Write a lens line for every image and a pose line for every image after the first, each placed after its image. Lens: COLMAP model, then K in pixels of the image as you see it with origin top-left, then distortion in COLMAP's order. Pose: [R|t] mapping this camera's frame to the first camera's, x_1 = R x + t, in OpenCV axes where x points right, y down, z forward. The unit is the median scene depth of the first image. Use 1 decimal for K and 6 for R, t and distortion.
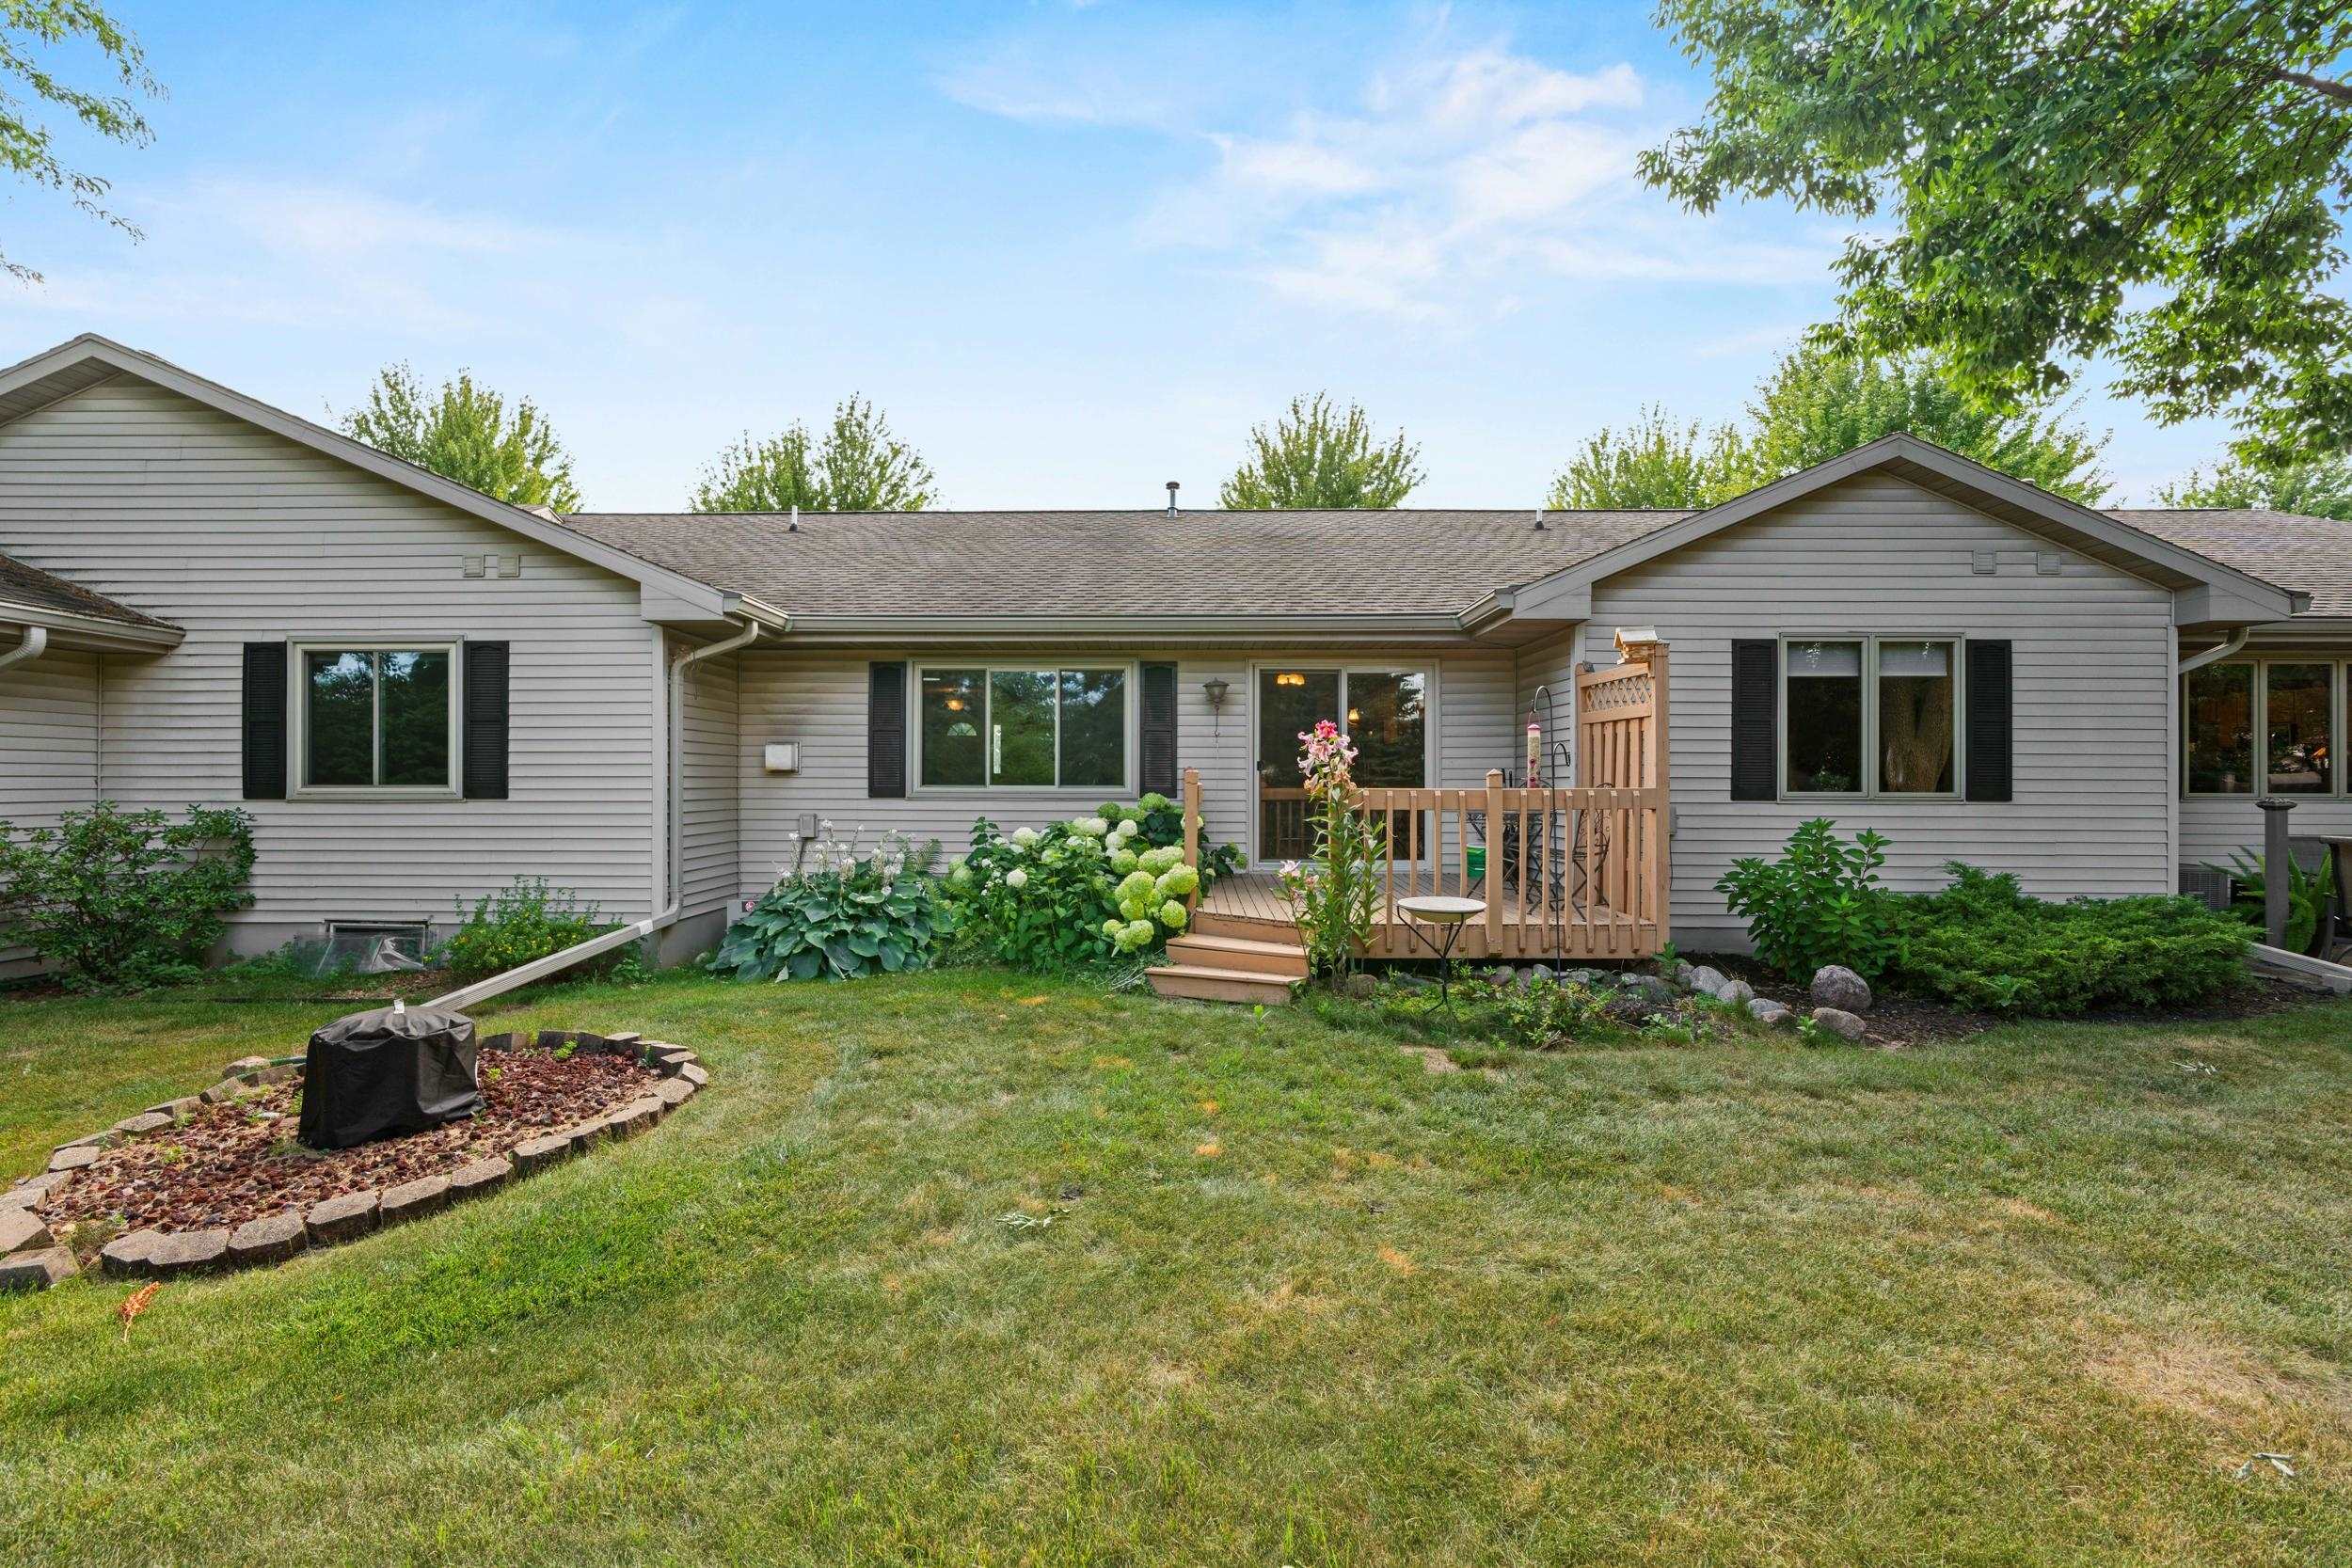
lens RADIAL K [[1060.7, 0, 1167.1], [0, 1060.7, 779.7], [0, 0, 1]] dist [-0.010645, 0.003732]
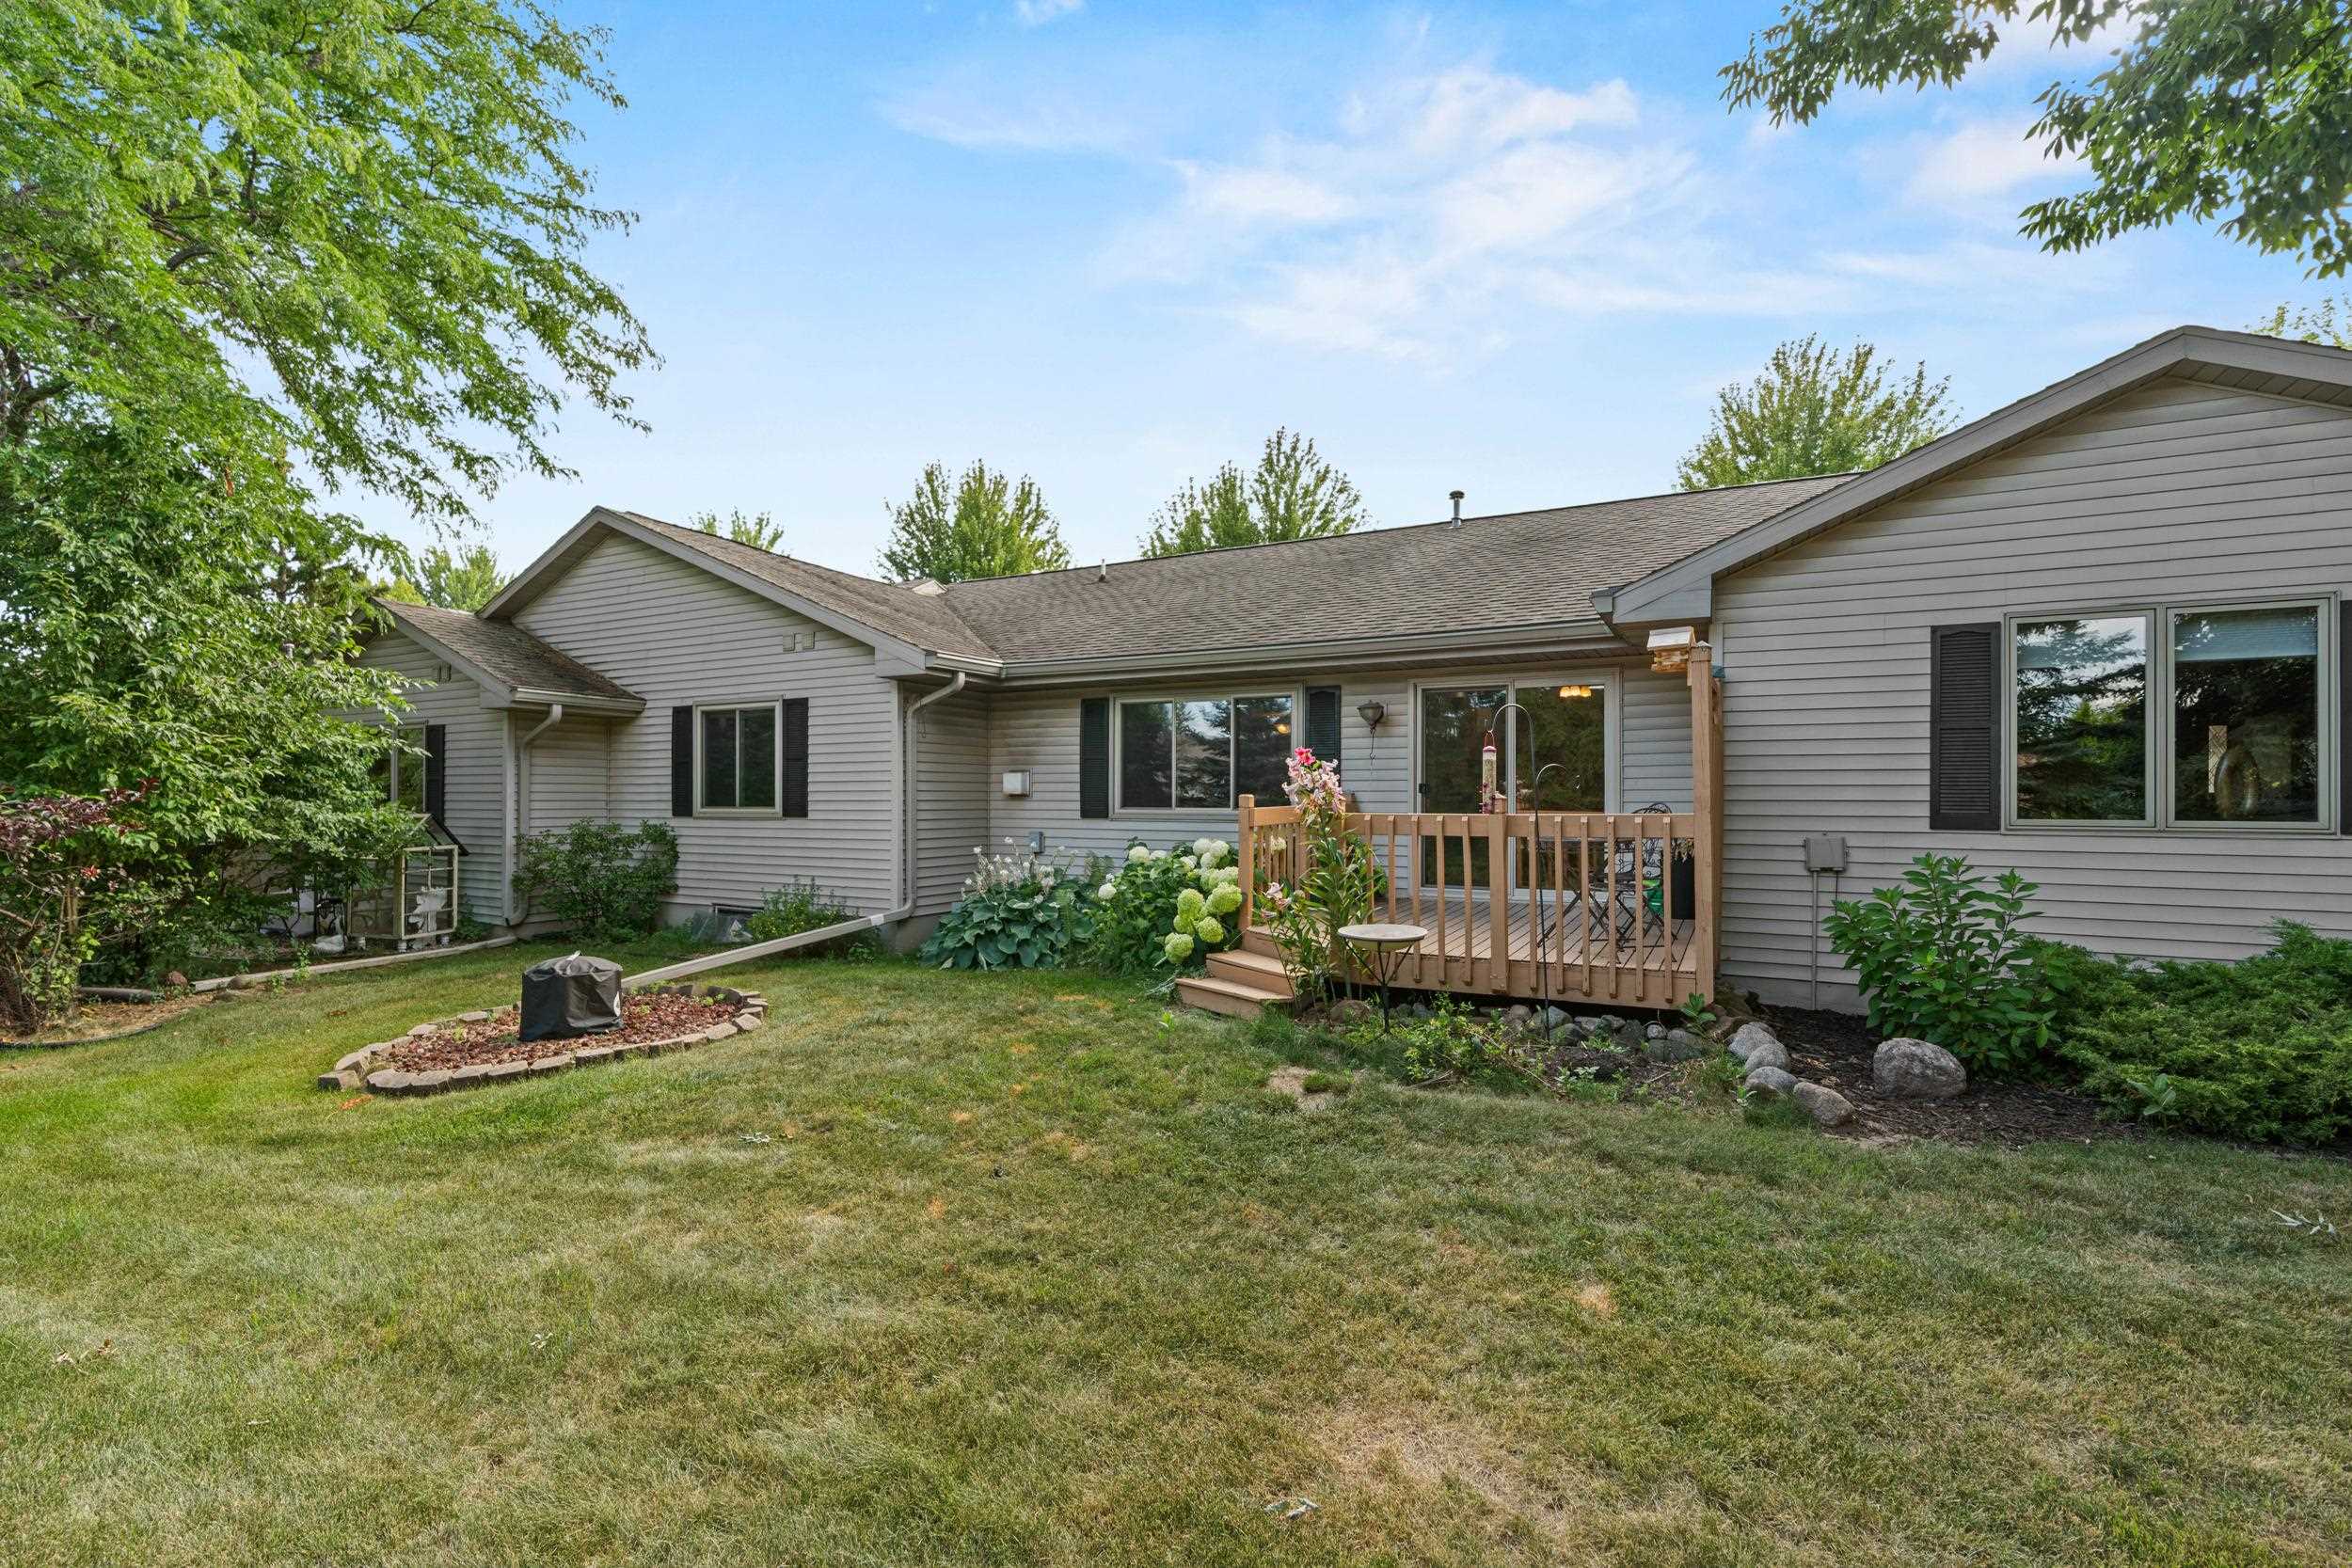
lens RADIAL K [[1060.7, 0, 1116.9], [0, 1060.7, 792.1], [0, 0, 1]] dist [-0.010645, 0.003732]
pose [[0.884025, -0.004814, -0.467415, 0.335746], [0.002185, 0.999979, -0.006165, -0.004414], [0.467434, 0.004429, 0.884017, 0.010332]]
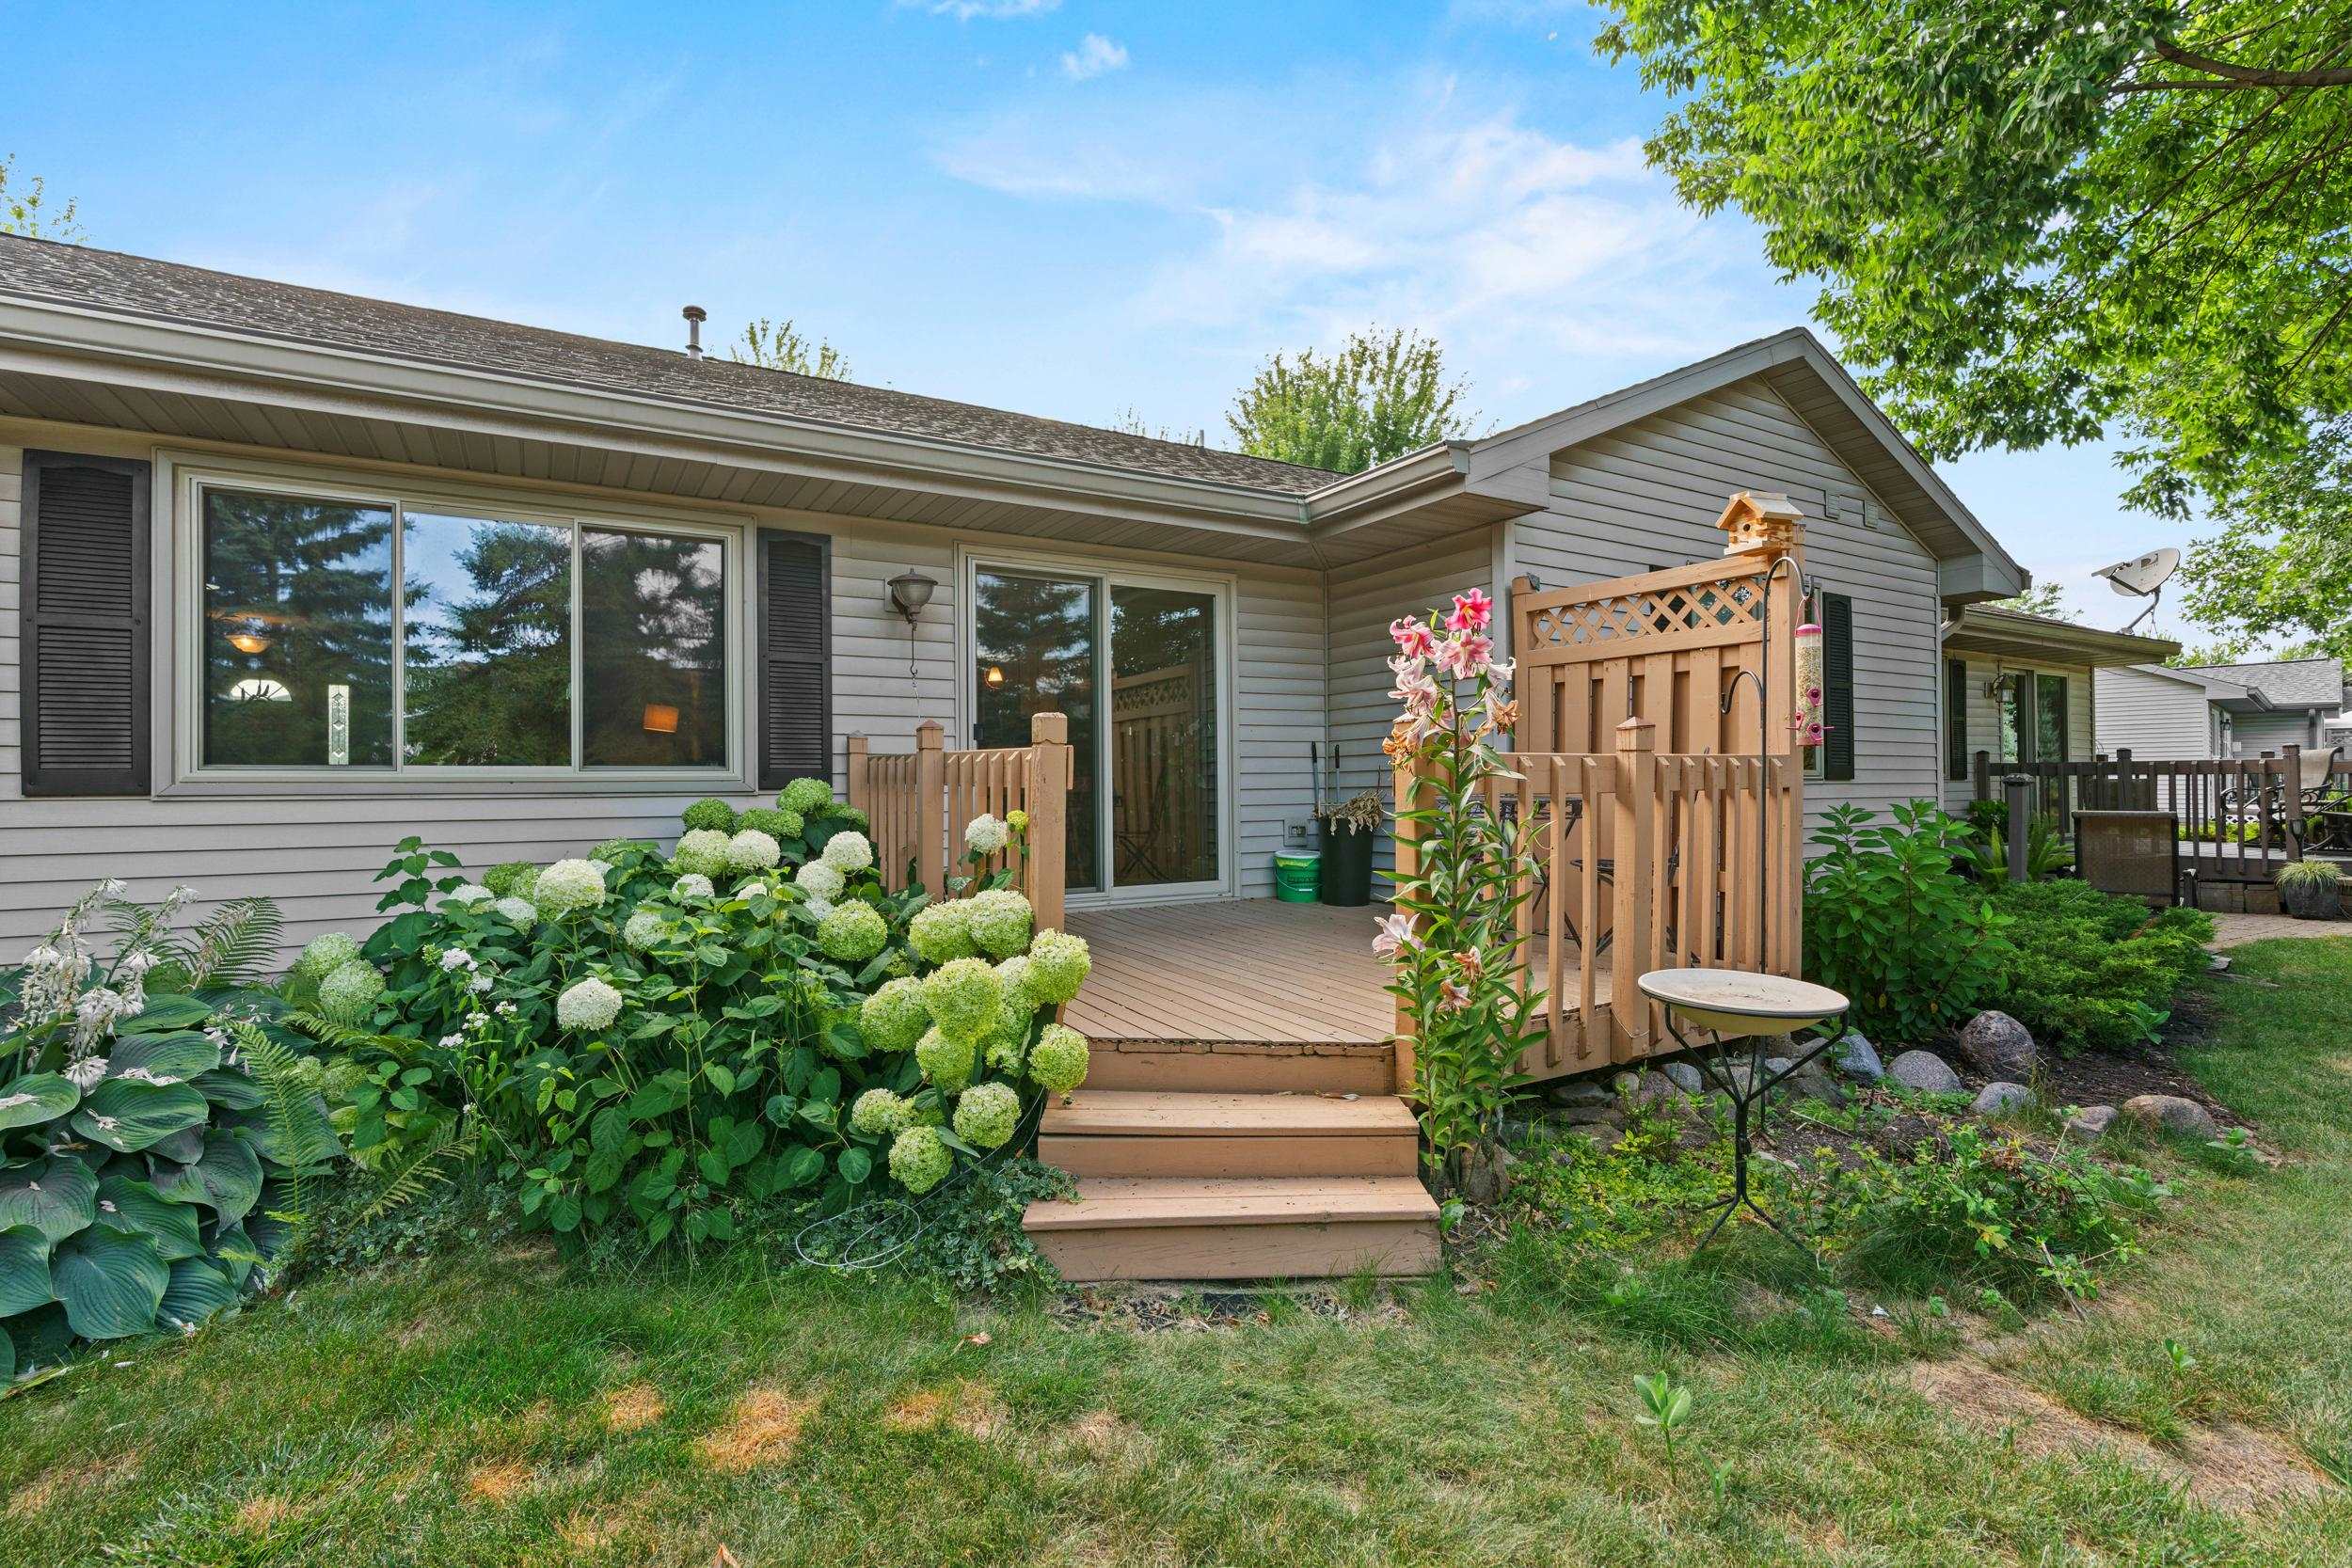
lens RADIAL K [[1060.7, 0, 1173.6], [0, 1060.7, 780.6], [0, 0, 1]] dist [-0.010645, 0.003732]
pose [[0.855965, -0.006295, 0.516995, -0.139612], [0.007915, 0.999968, -0.000928, 0.017158], [-0.516972, 0.004887, 0.855988, 0.526369]]
